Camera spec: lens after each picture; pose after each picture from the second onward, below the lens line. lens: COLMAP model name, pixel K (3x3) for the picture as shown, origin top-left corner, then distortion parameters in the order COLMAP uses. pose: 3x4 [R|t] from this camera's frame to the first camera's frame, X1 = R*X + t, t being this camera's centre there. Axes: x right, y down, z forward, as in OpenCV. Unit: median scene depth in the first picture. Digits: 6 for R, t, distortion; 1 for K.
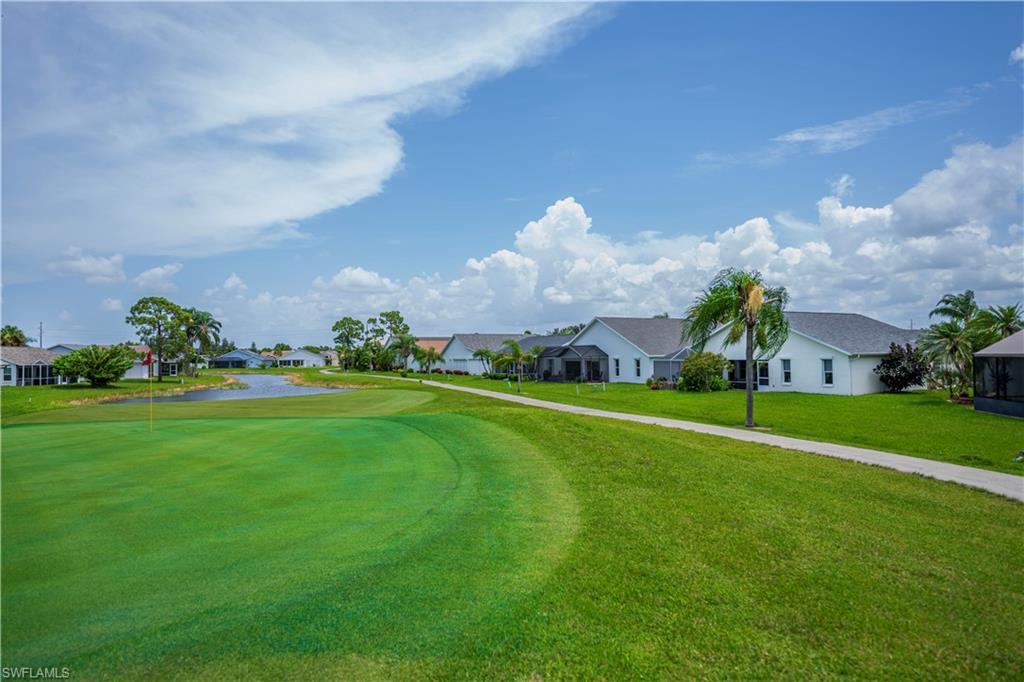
lens RADIAL K [[630.9, 0, 510.7], [0, 630.9, 346.4], [0, 0, 1]] dist [0.001461, 0.000120]
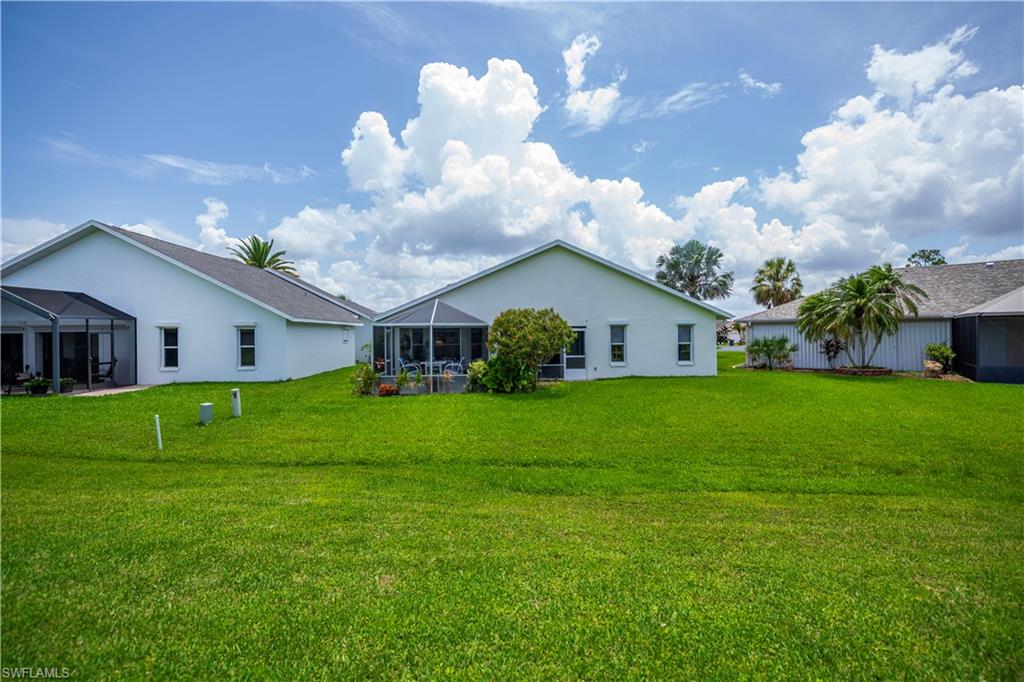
lens RADIAL K [[418.9, 0, 514.6], [0, 418.9, 337.7], [0, 0, 1]] dist [-0.011373, -0.000689]
pose [[0.417722, -0.000914, 0.908574, 0.010412], [-0.008842, 0.999948, 0.005071, 0.022886], [-0.908532, -0.010152, 0.417692, 0.669565]]
